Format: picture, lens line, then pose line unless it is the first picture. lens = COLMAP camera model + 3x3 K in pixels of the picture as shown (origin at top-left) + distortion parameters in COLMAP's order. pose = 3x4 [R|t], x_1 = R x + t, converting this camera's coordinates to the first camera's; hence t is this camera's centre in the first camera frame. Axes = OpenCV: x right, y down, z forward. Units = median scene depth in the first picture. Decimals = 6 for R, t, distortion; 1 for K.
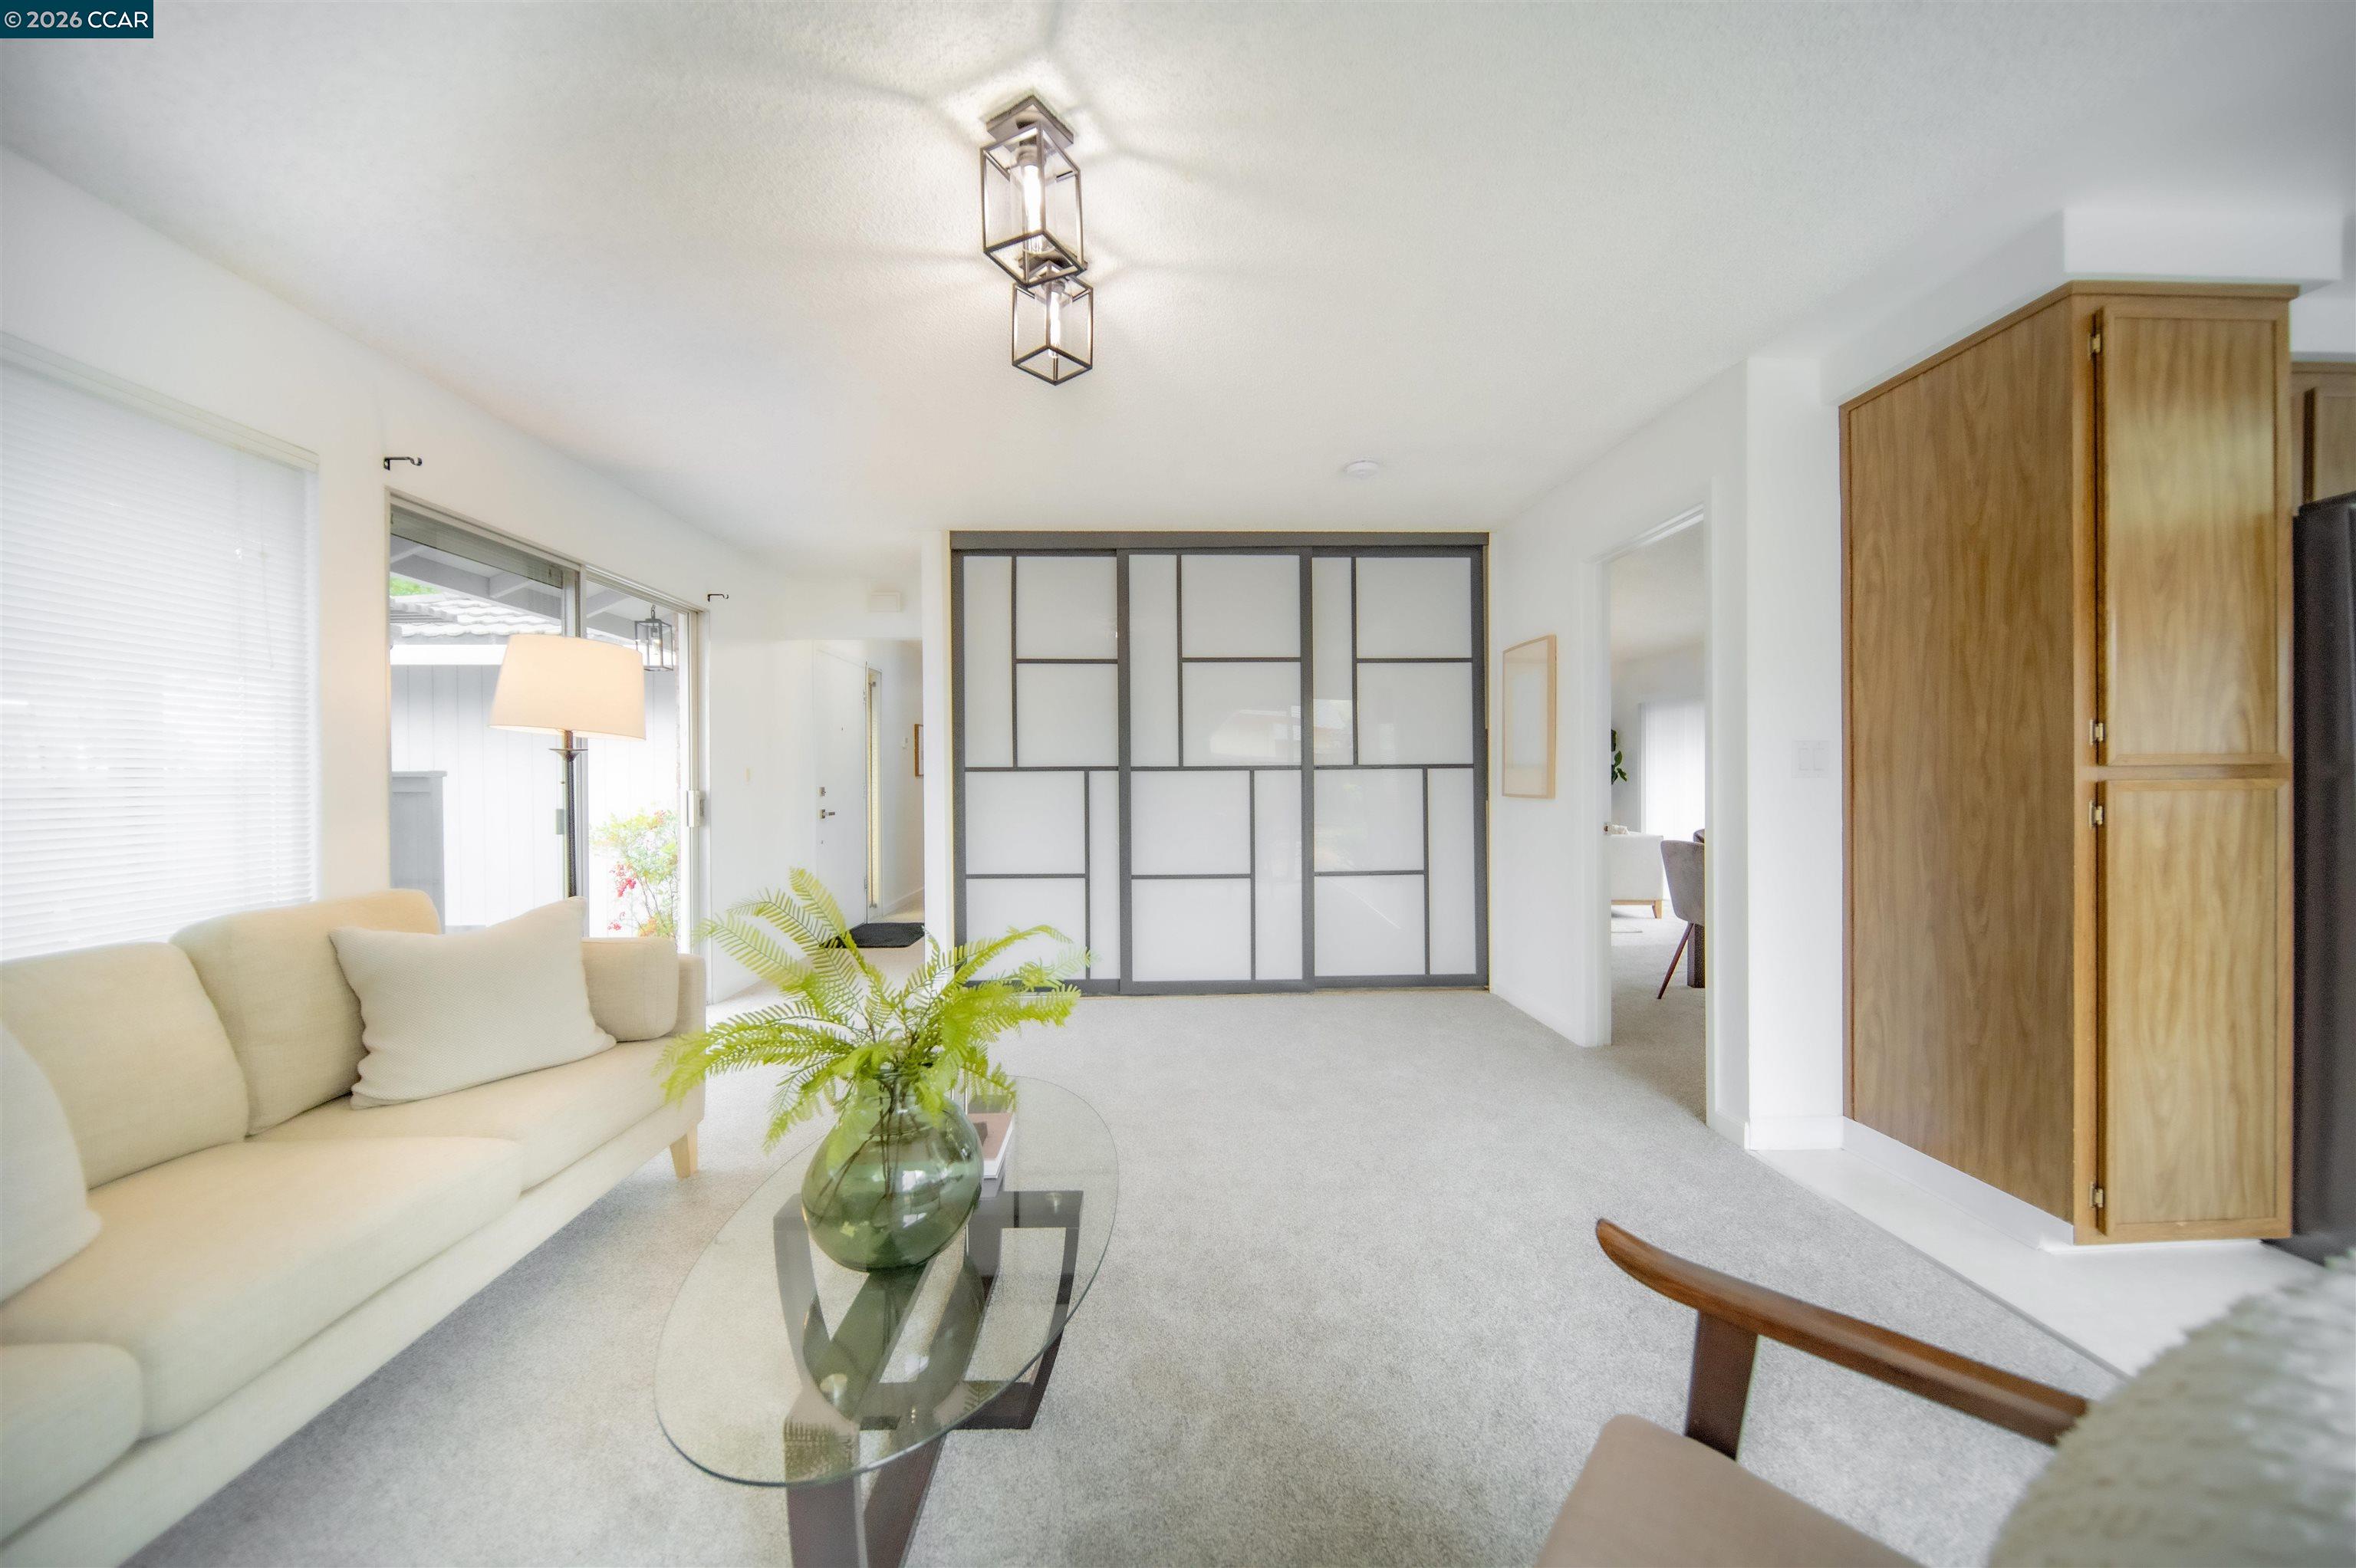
lens RADIAL K [[821.5, 0, 1176.4], [0, 821.5, 783.1], [0, 0, 1]] dist [-0.006522, -0.000257]
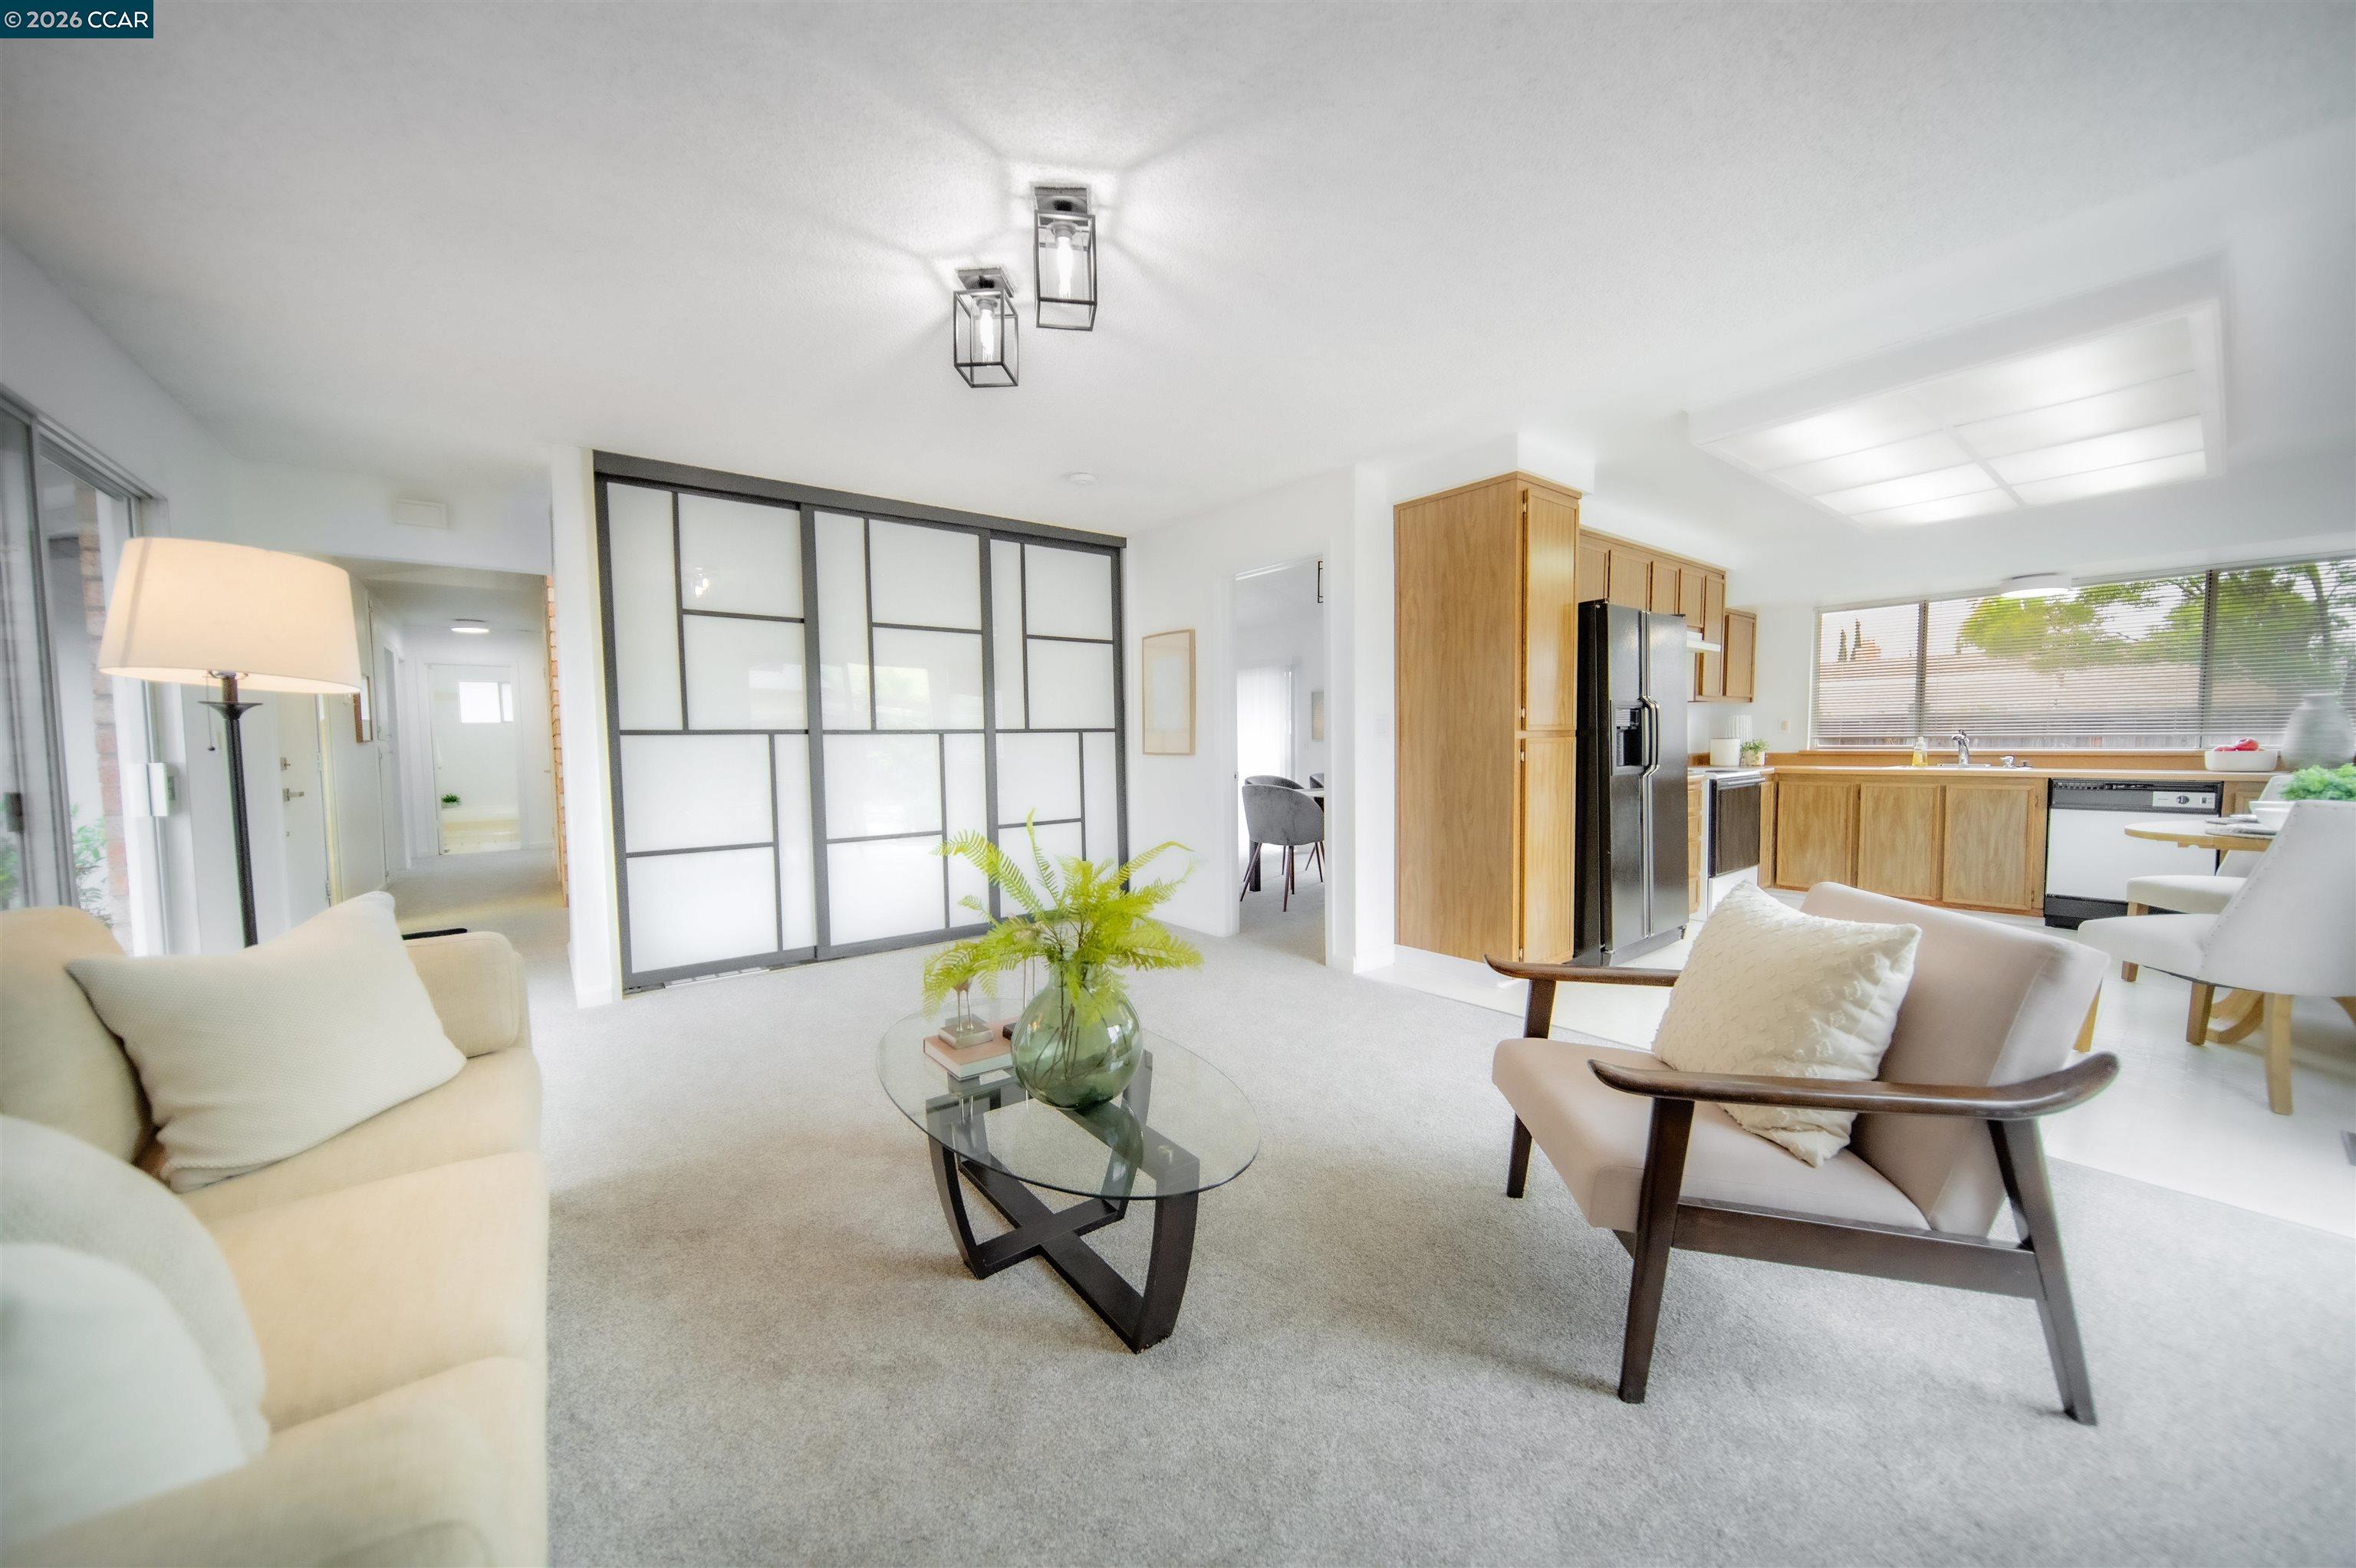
lens RADIAL K [[821.5, 0, 1173.6], [0, 821.5, 786.0], [0, 0, 1]] dist [-0.006522, -0.000257]
pose [[0.813712, -0.036044, 0.580150, -0.286959], [0.009576, 0.998771, 0.048621, 0.003017], [-0.581190, -0.034008, 0.813057, -0.043155]]
